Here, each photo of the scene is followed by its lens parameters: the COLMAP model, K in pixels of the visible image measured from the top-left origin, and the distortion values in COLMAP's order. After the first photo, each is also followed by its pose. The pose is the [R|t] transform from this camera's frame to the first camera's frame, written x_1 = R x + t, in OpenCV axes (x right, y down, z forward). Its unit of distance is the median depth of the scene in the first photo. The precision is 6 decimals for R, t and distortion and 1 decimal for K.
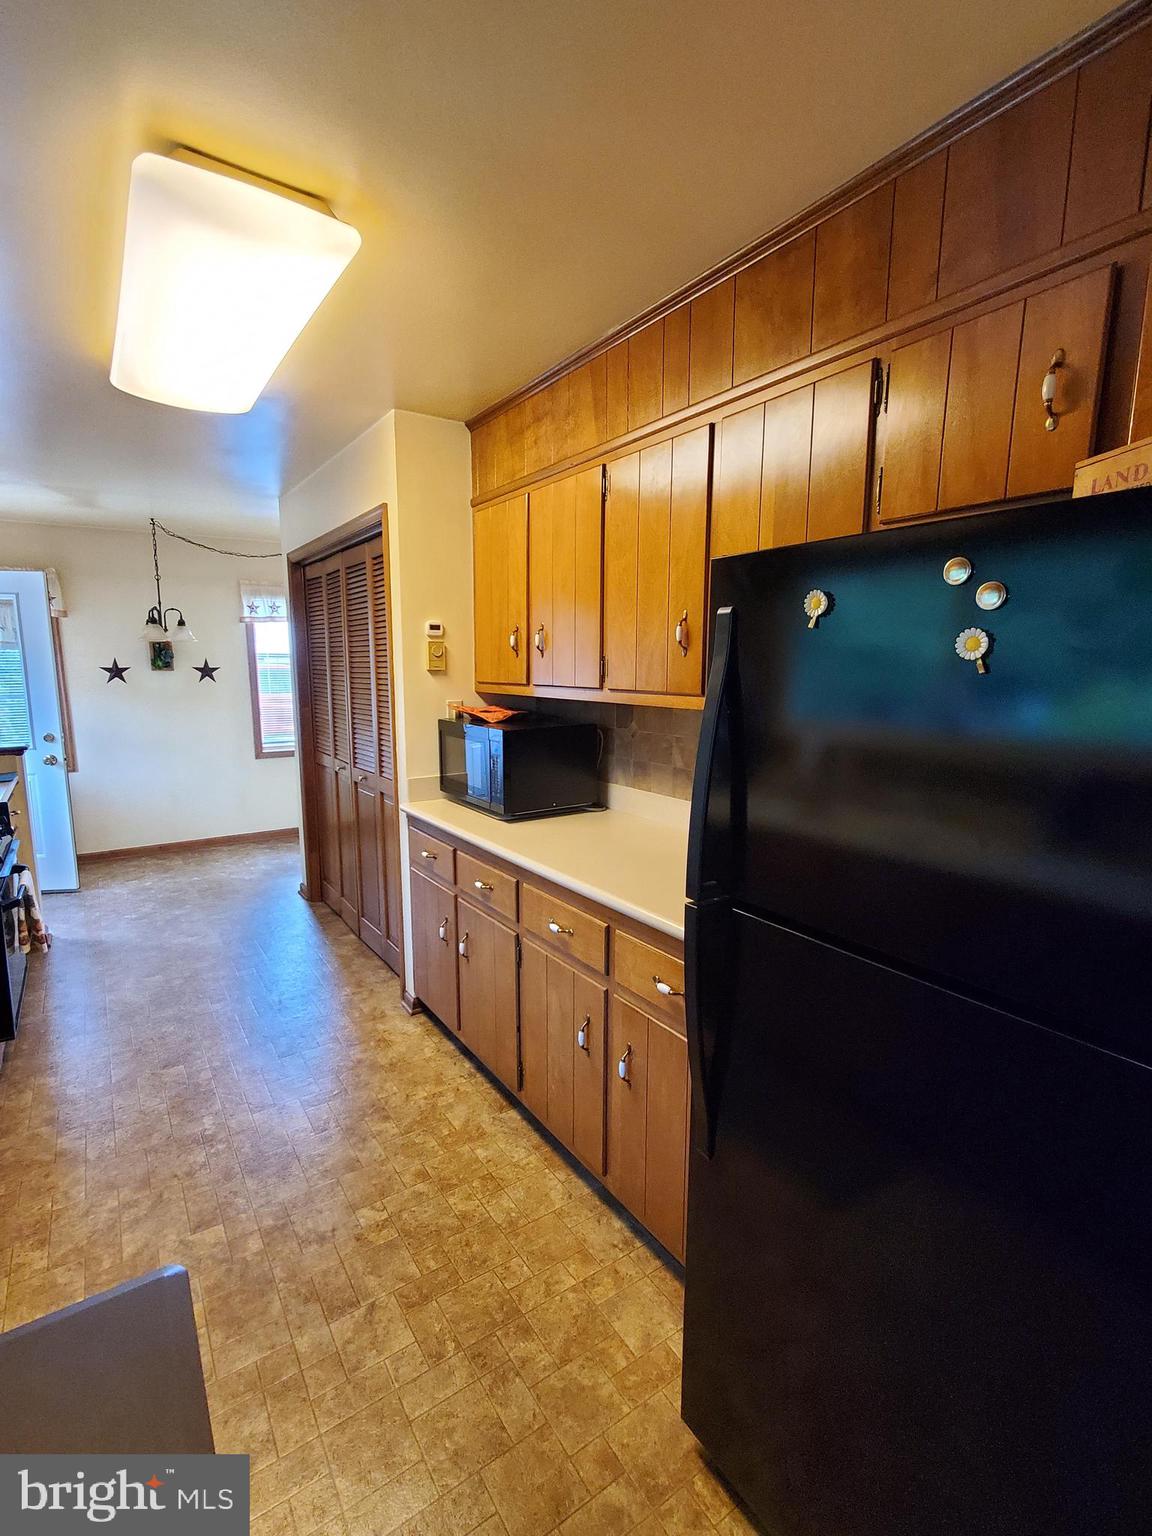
lens RADIAL K [[715.2, 0, 563.3], [0, 715.2, 769.4], [0, 0, 1]] dist [0.008683, 0.002378]
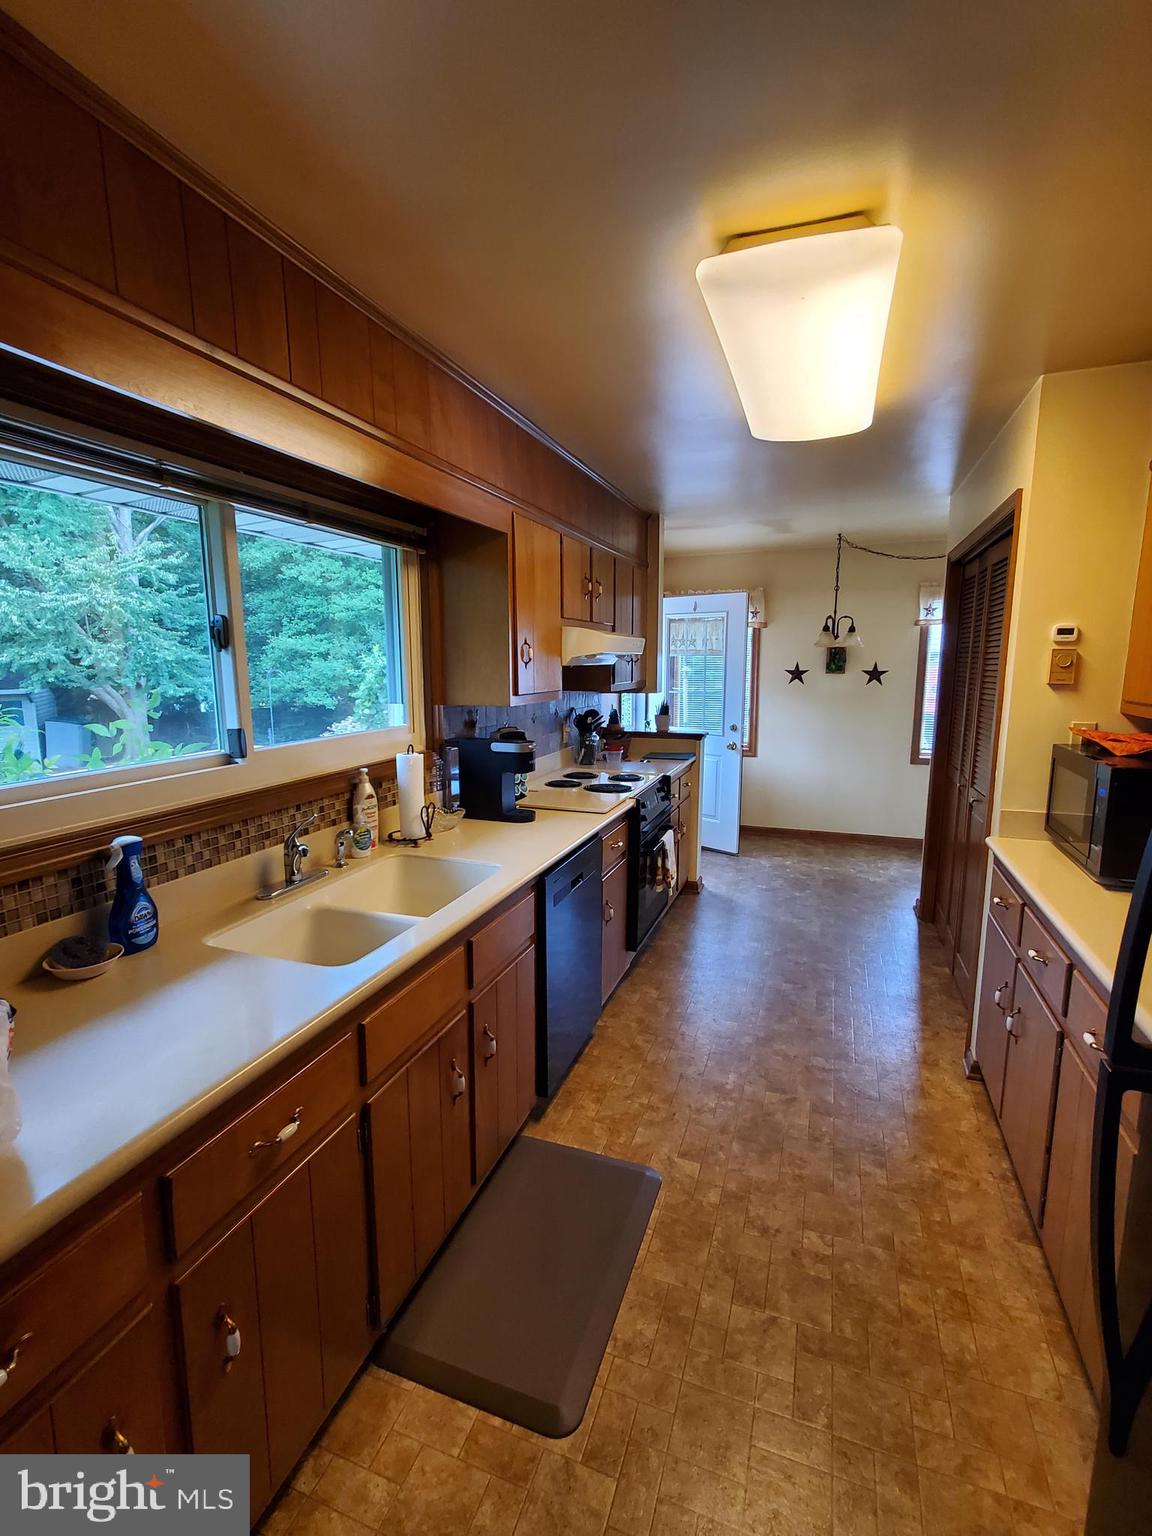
lens RADIAL K [[715.2, 0, 570.8], [0, 715.2, 769.6], [0, 0, 1]] dist [0.008683, 0.002378]
pose [[0.592328, 0.123514, -0.796173, 0.122634], [-0.119638, 0.990708, 0.064686, -0.022559], [0.796765, 0.056937, 0.601601, 0.053955]]
